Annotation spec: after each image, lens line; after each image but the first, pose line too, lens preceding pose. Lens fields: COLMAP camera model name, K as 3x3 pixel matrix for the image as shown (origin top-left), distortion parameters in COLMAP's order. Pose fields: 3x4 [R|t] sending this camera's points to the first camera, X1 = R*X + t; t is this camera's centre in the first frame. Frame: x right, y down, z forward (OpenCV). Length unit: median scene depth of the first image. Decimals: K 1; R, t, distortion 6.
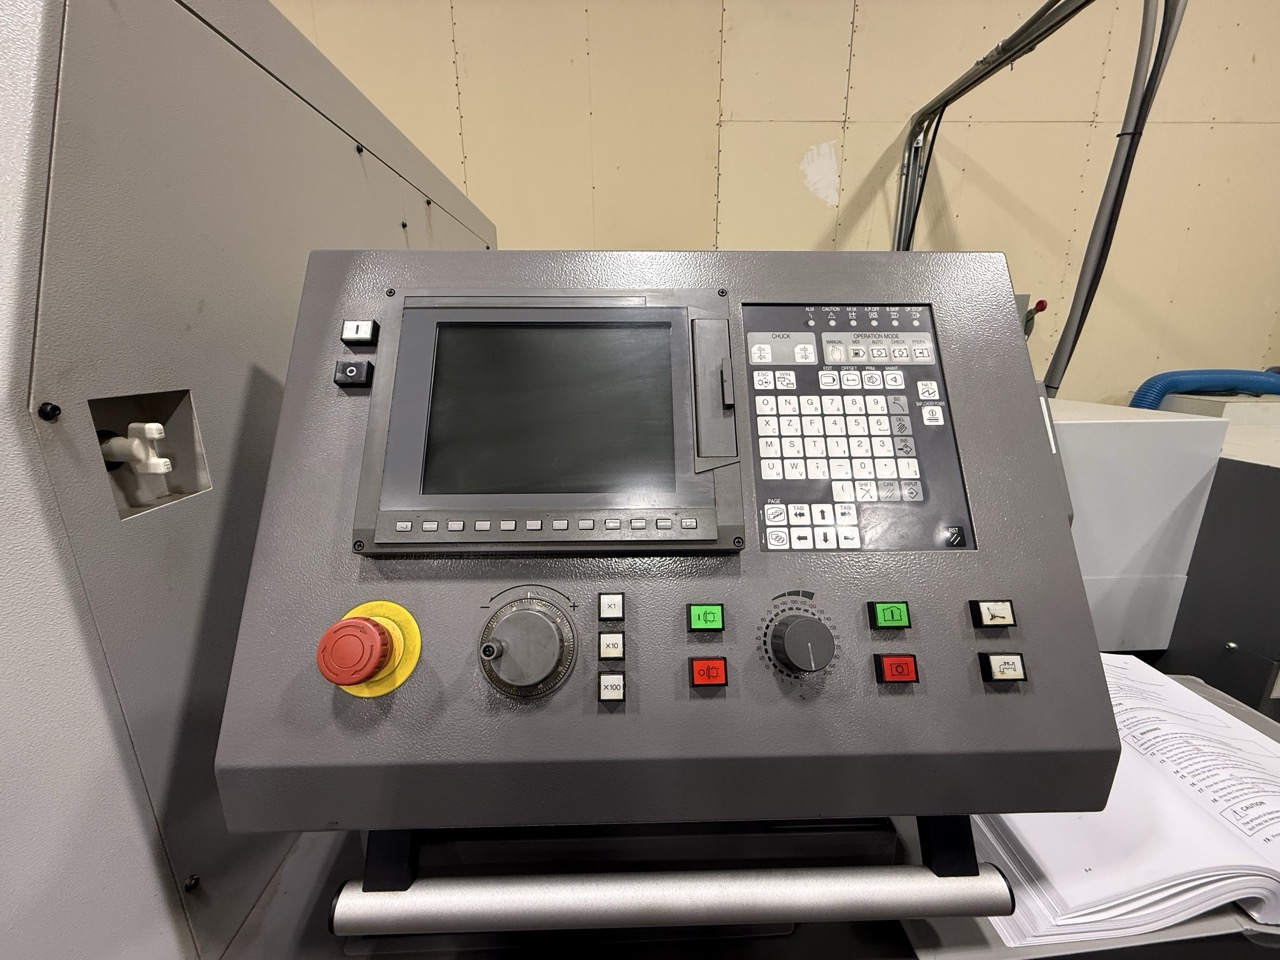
lens RADIAL K [[511.9, 0, 639.9], [0, 511.9, 478.8], [0, 0, 1]] dist [0.001905, 0.000309]
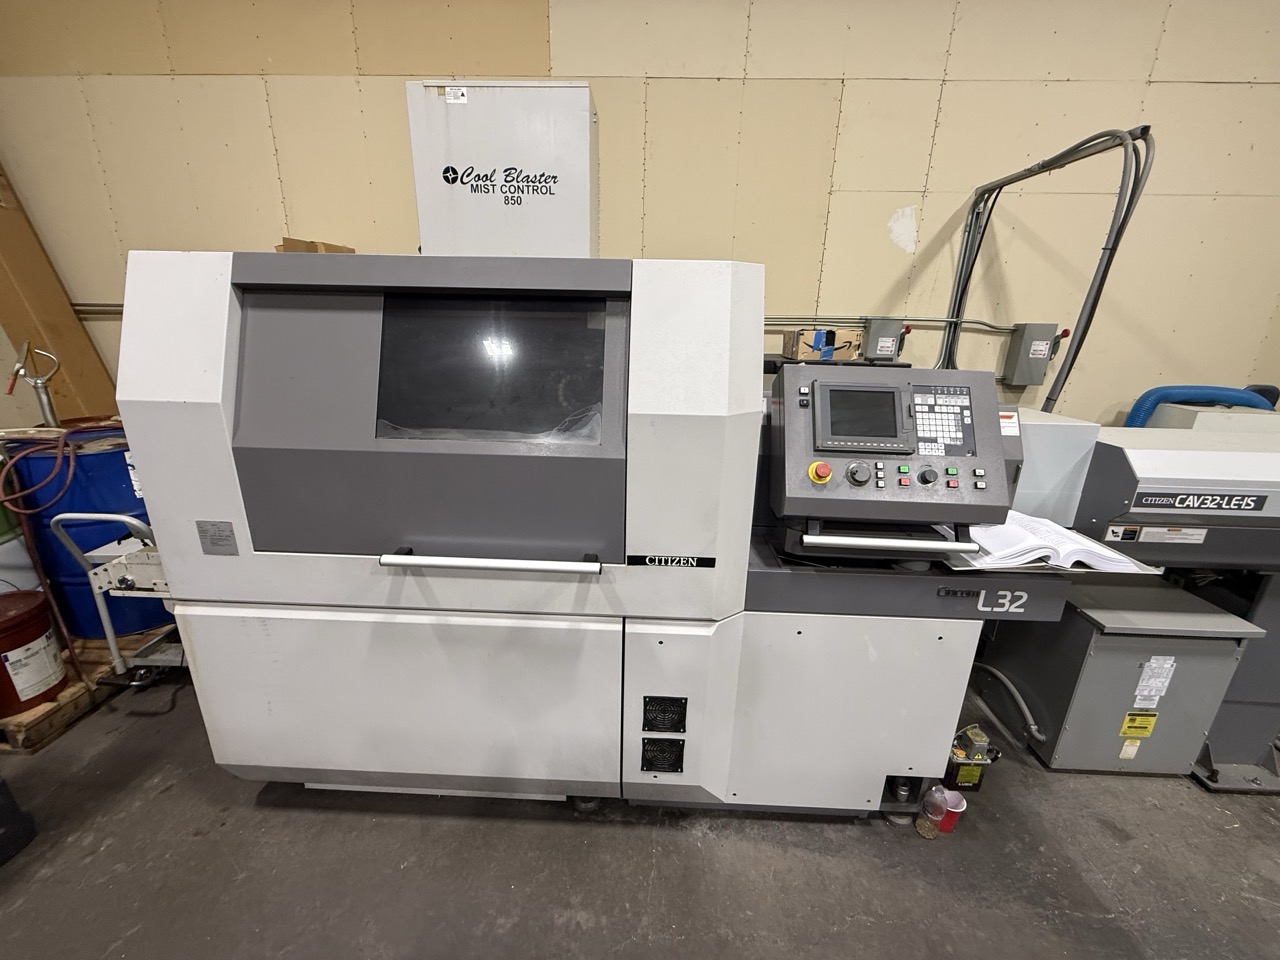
lens RADIAL K [[511.9, 0, 637.4], [0, 511.9, 479.2], [0, 0, 1]] dist [0.001905, 0.000309]
pose [[0.996761, 0.049630, -0.063282, -1.428930], [-0.046885, 0.997924, 0.044148, 0.227617], [0.065342, -0.041038, 0.997019, -2.642787]]
